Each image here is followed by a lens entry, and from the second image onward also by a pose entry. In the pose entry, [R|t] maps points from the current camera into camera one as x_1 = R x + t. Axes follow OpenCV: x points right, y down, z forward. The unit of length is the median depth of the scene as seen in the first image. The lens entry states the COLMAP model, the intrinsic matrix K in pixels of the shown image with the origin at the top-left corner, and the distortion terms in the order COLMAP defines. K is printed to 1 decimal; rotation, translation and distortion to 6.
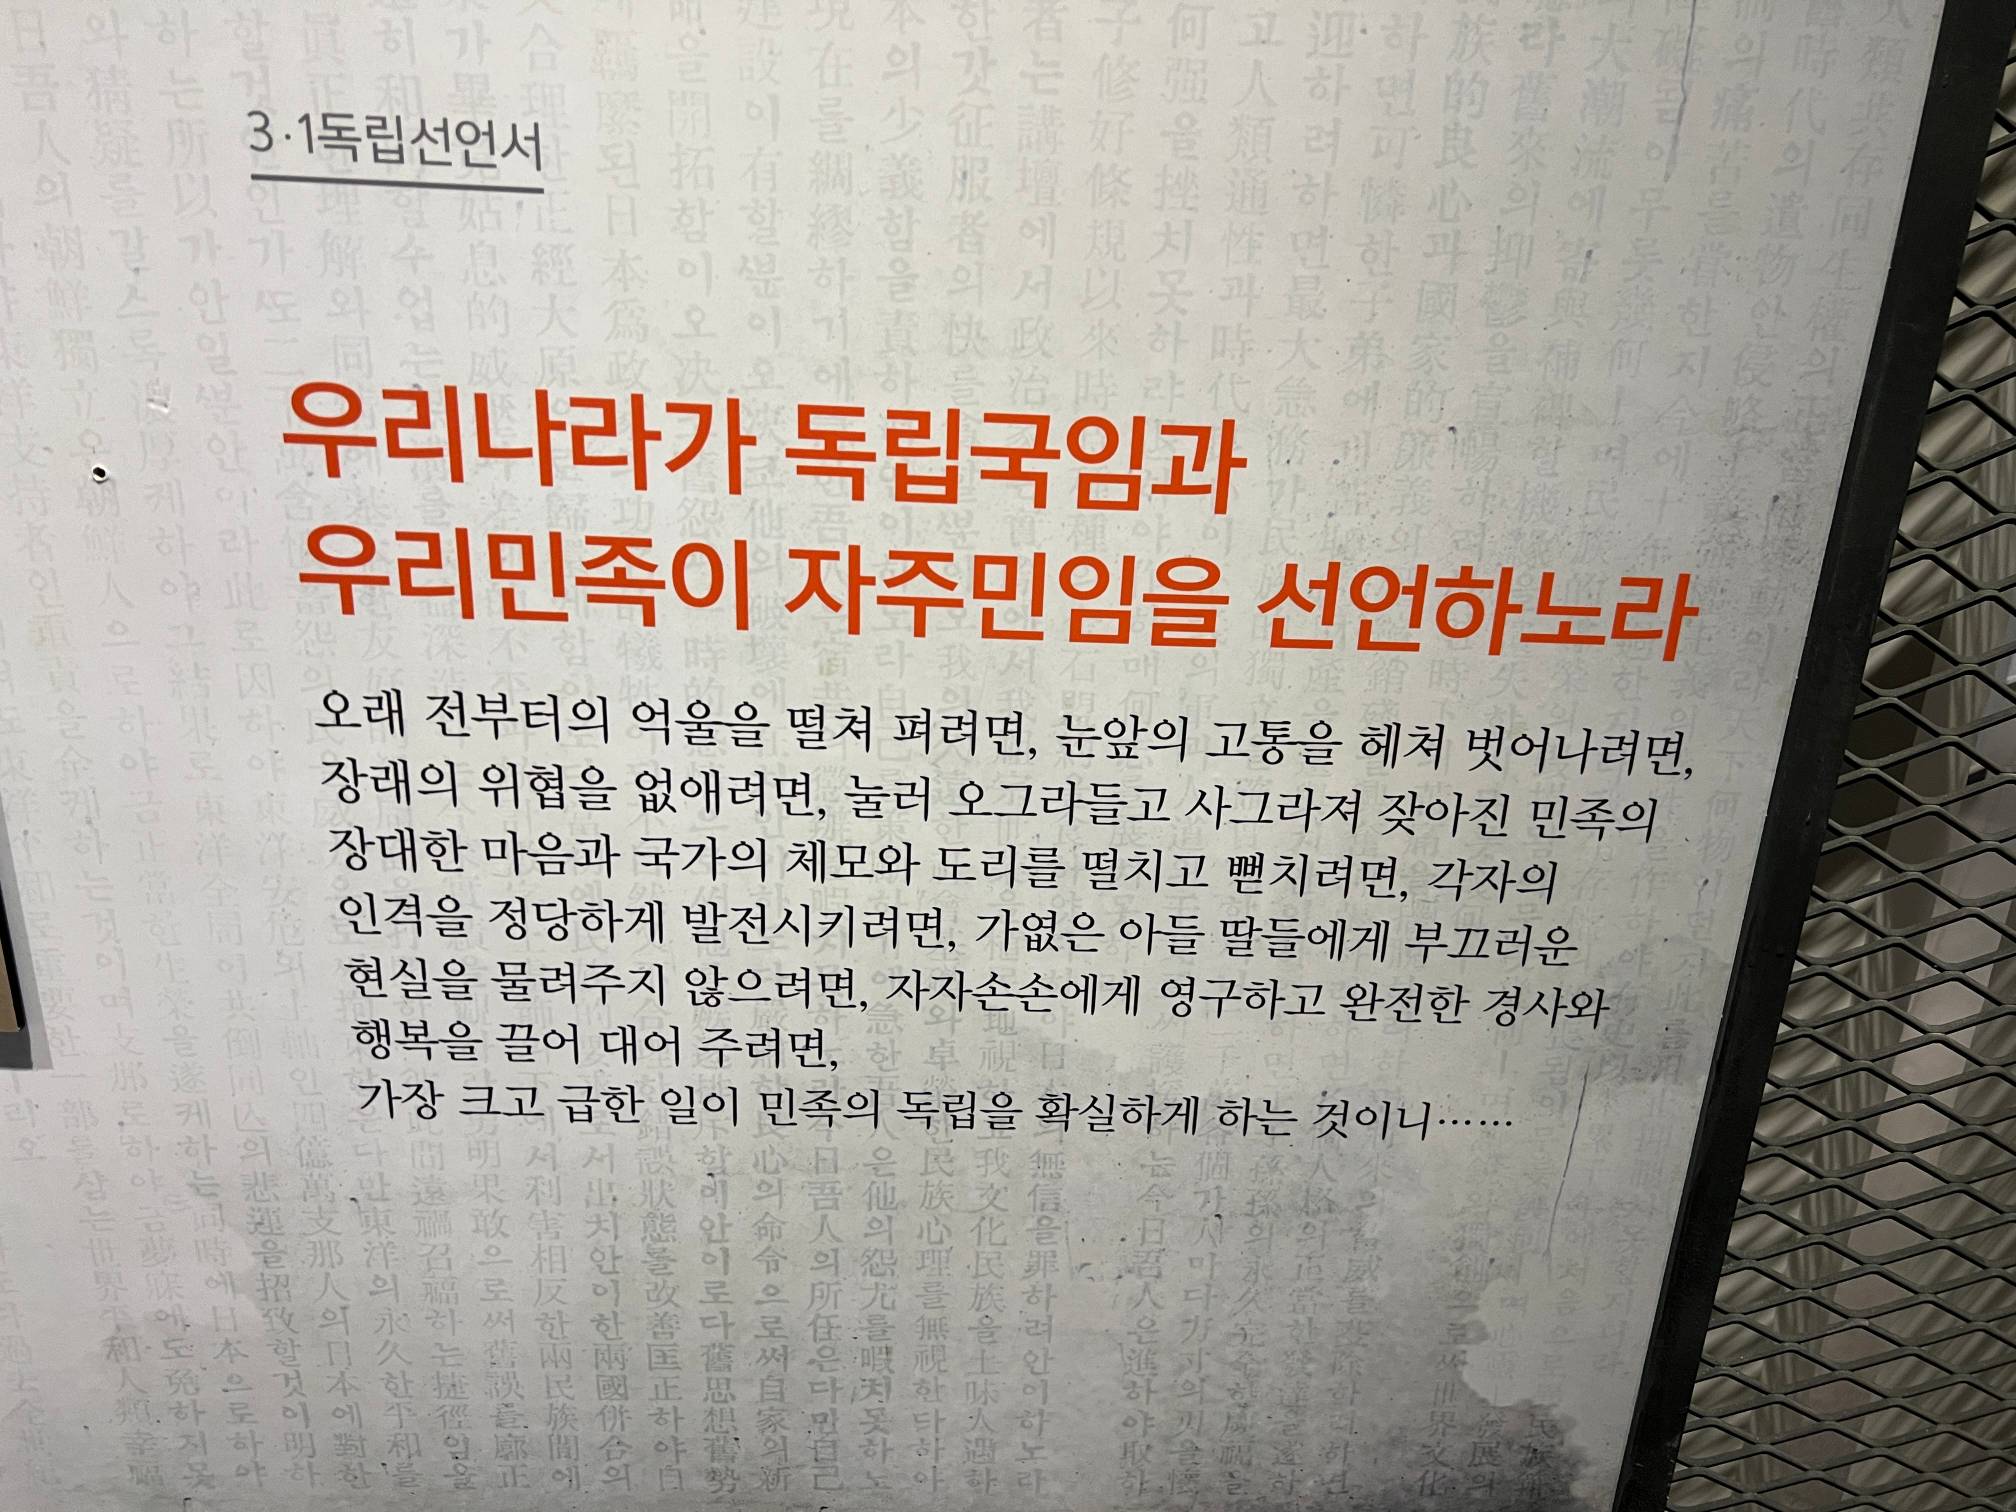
lens RADIAL K [[1535.2, 0, 1016.4], [0, 1535.2, 749.7], [0, 0, 1]] dist [0.057849, -0.059785]
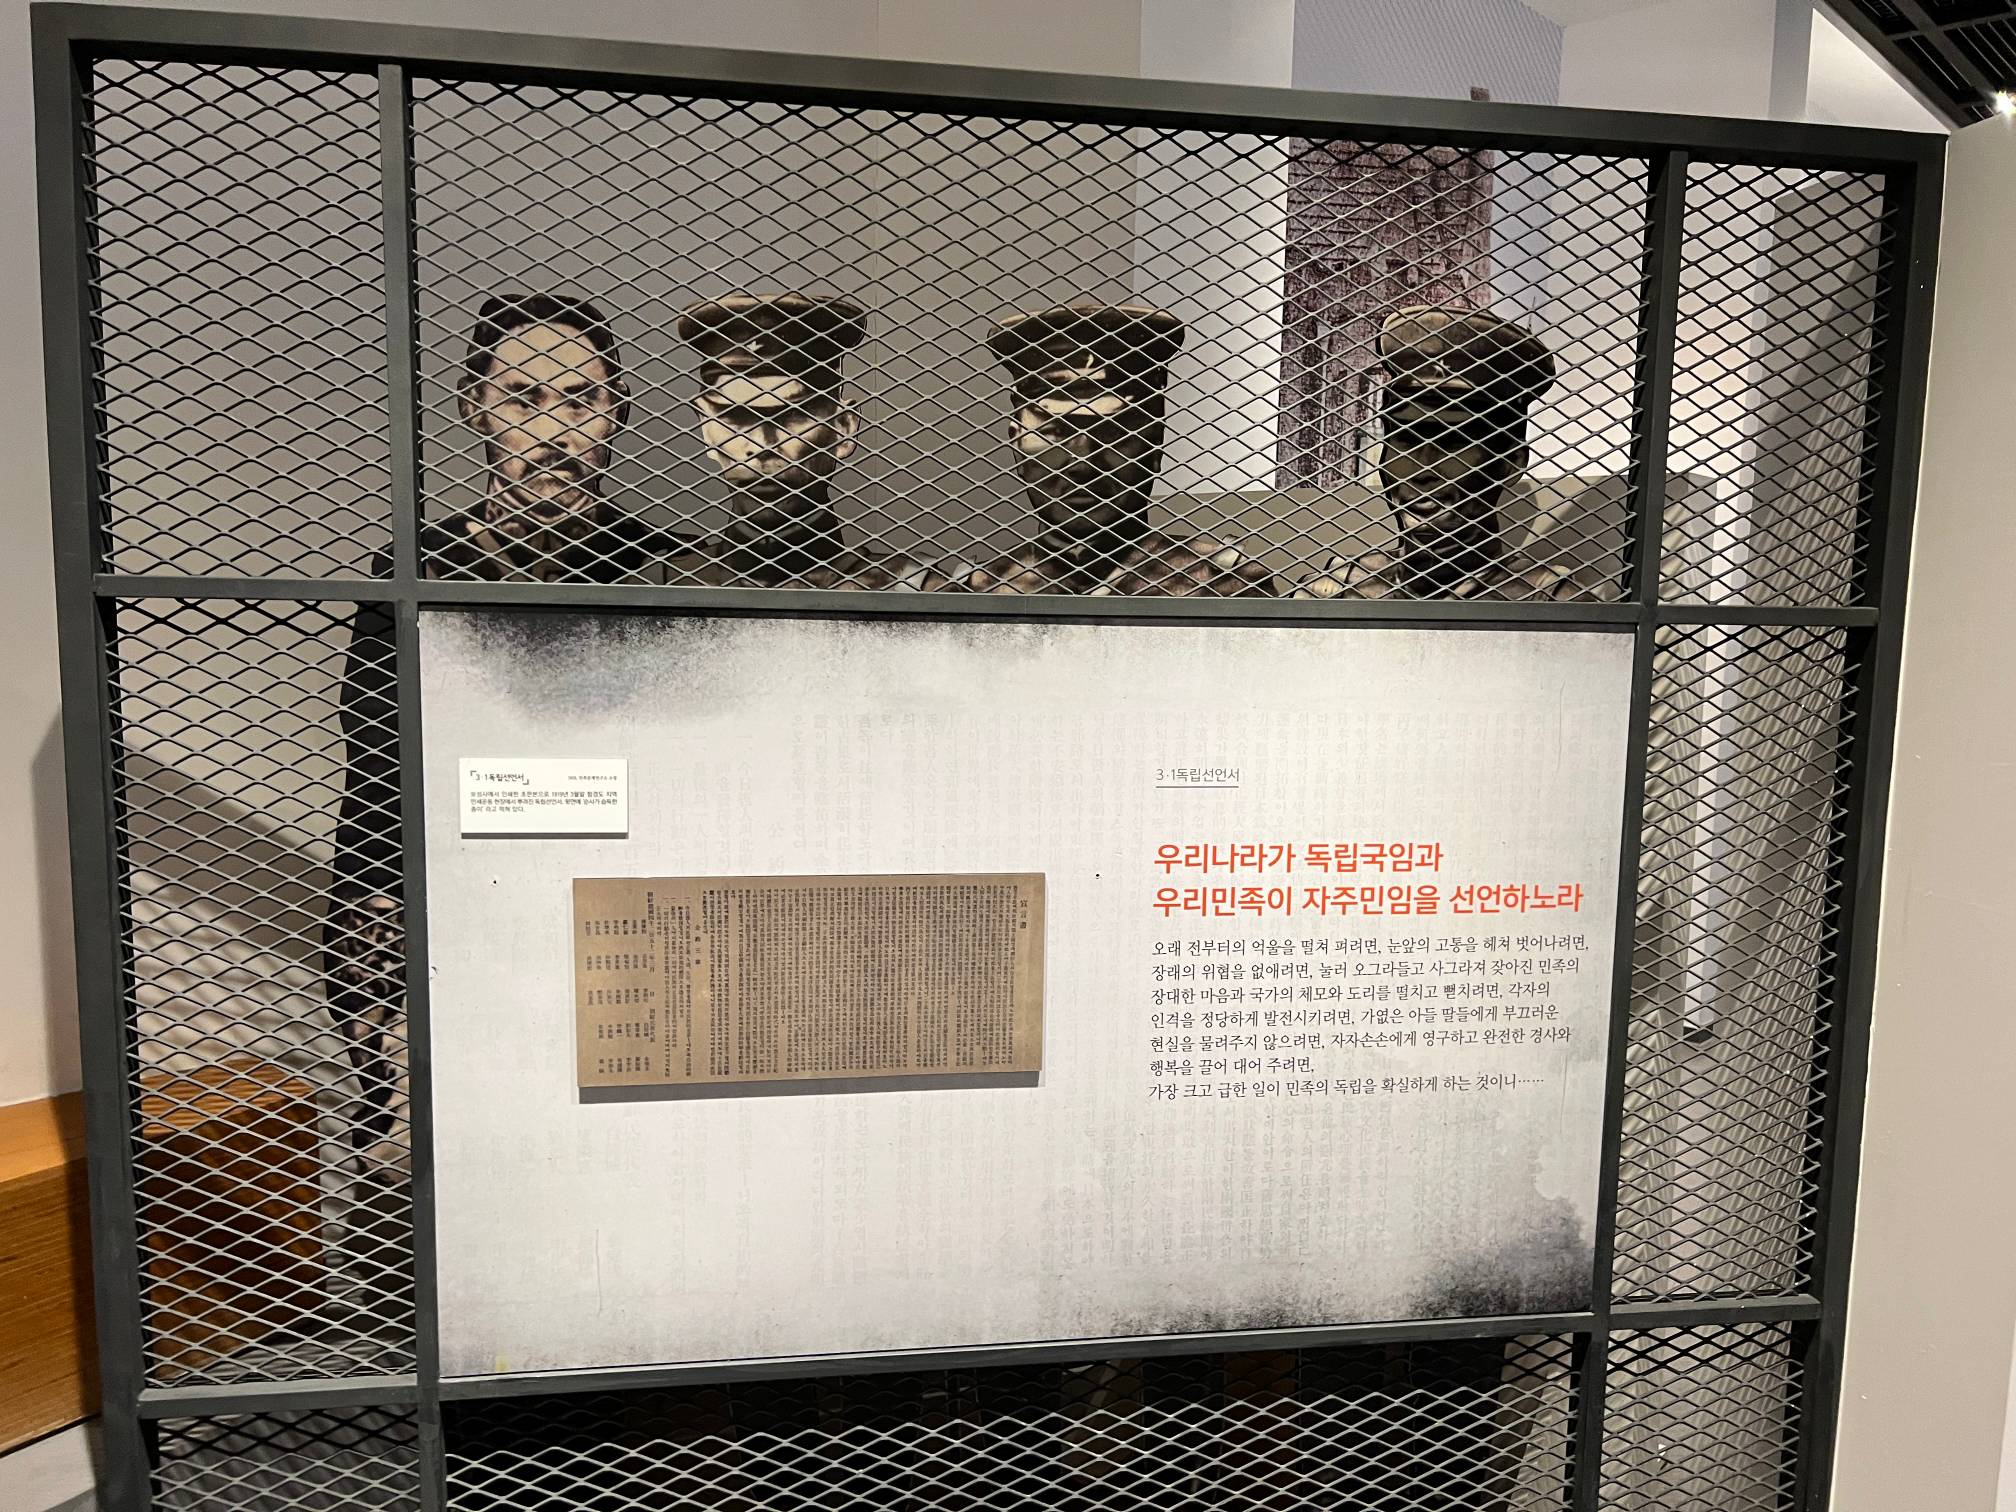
lens RADIAL K [[1535.2, 0, 1001.8], [0, 1535.2, 749.4], [0, 0, 1]] dist [0.057849, -0.059785]
pose [[0.992707, -0.038279, 0.114312, -1.020844], [0.063321, 0.972474, -0.224244, 0.238160], [-0.102581, 0.229847, 0.967806, -1.881785]]
